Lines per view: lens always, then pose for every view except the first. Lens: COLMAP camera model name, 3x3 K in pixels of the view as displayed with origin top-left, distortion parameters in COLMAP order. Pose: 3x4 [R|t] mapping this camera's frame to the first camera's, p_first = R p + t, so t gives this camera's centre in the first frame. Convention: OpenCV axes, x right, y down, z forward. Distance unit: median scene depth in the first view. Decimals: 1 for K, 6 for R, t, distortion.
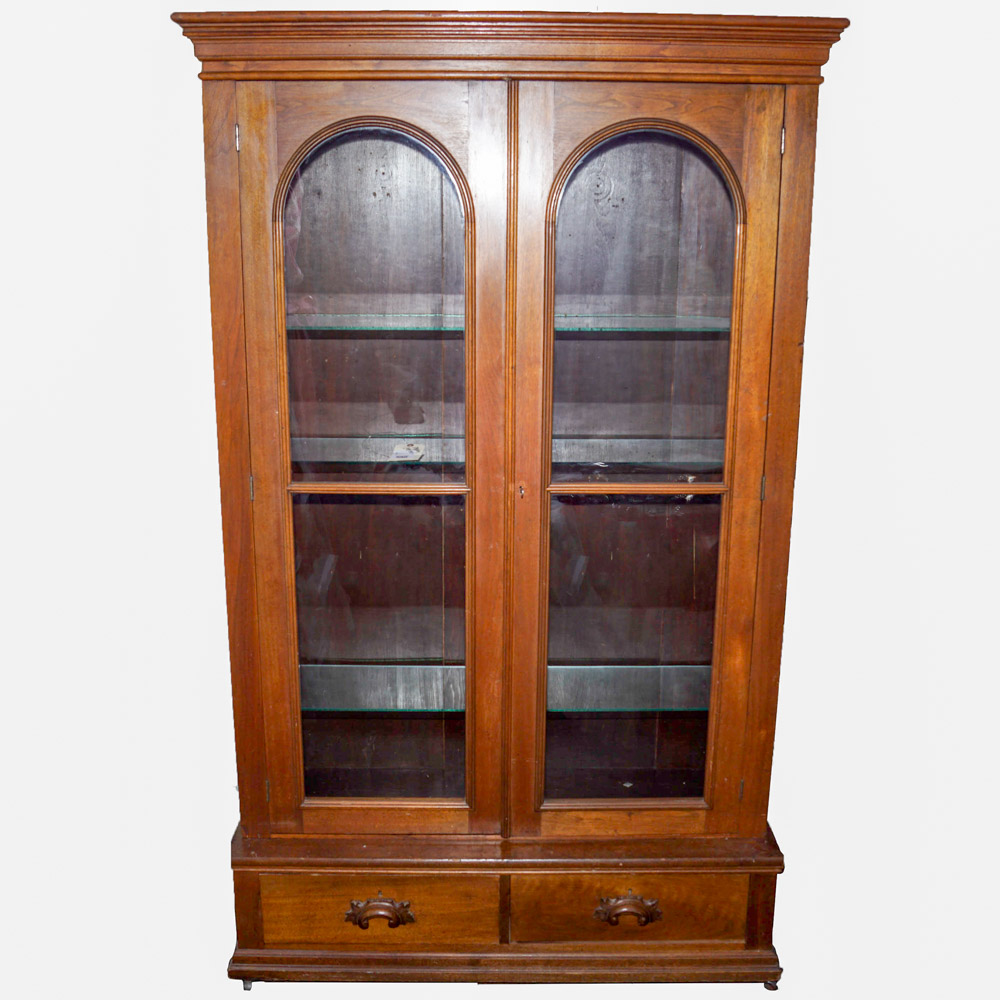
lens RADIAL K [[1158.3, 0, 500.4], [0, 1158.3, 498.2], [0, 0, 1]] dist [-0.089219, 0.000000]
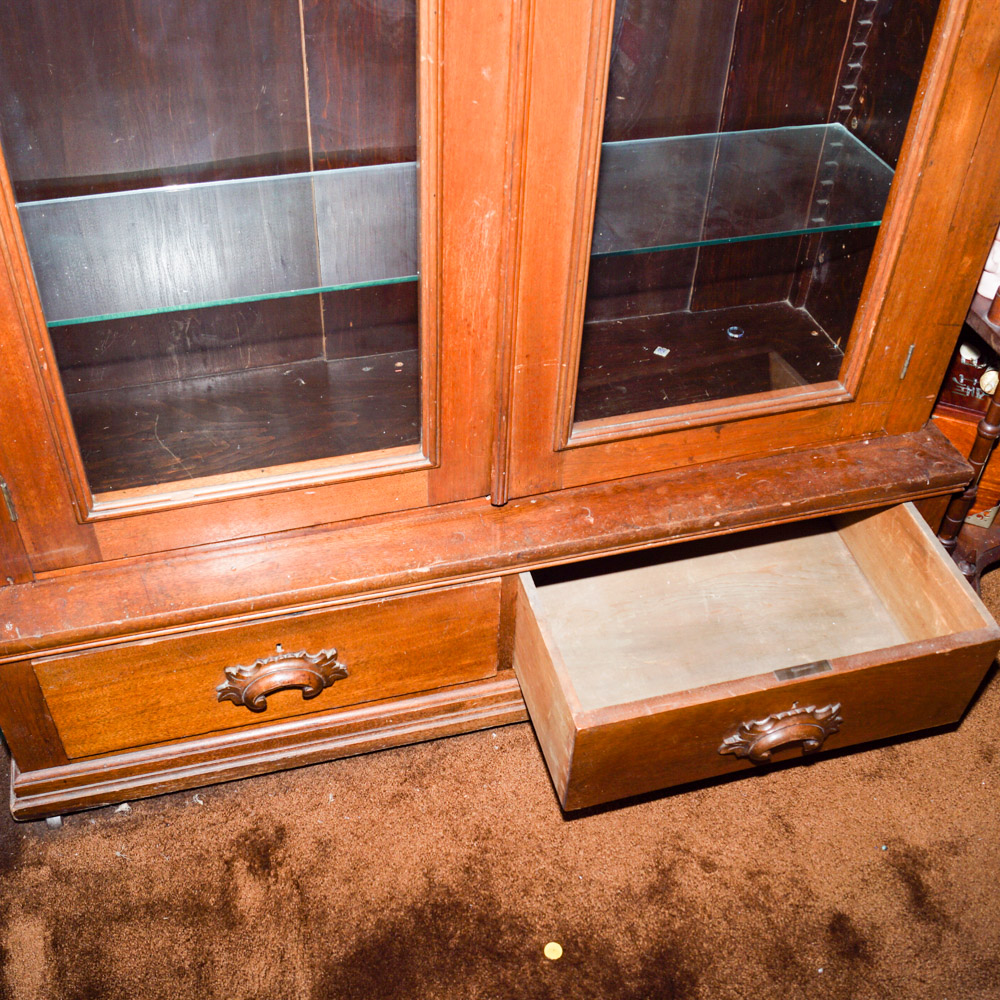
lens RADIAL K [[1158.3, 0, 472.2], [0, 1158.3, 501.6], [0, 0, 1]] dist [-0.089219, 0.000000]
pose [[0.964737, -0.161034, 0.208208, -0.116873], [0.041543, 0.874256, 0.483684, 0.038031], [-0.259917, -0.457978, 0.850117, 0.552774]]
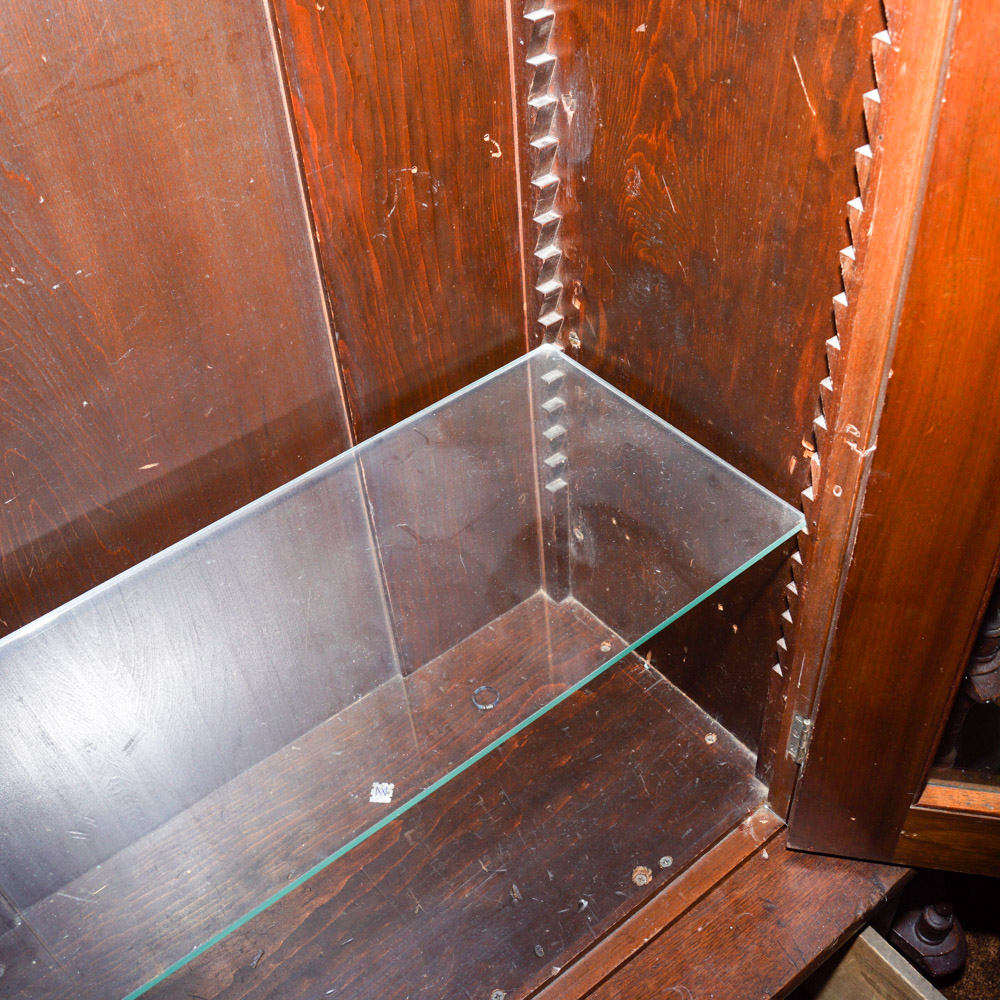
lens RADIAL K [[1158.3, 0, 499.4], [0, 1158.3, 500.1], [0, 0, 1]] dist [-0.089219, 0.000000]
pose [[0.776430, -0.472826, 0.416644, 0.042606], [0.212025, 0.818574, 0.533837, 0.013416], [-0.593466, -0.326148, 0.735816, 0.830295]]
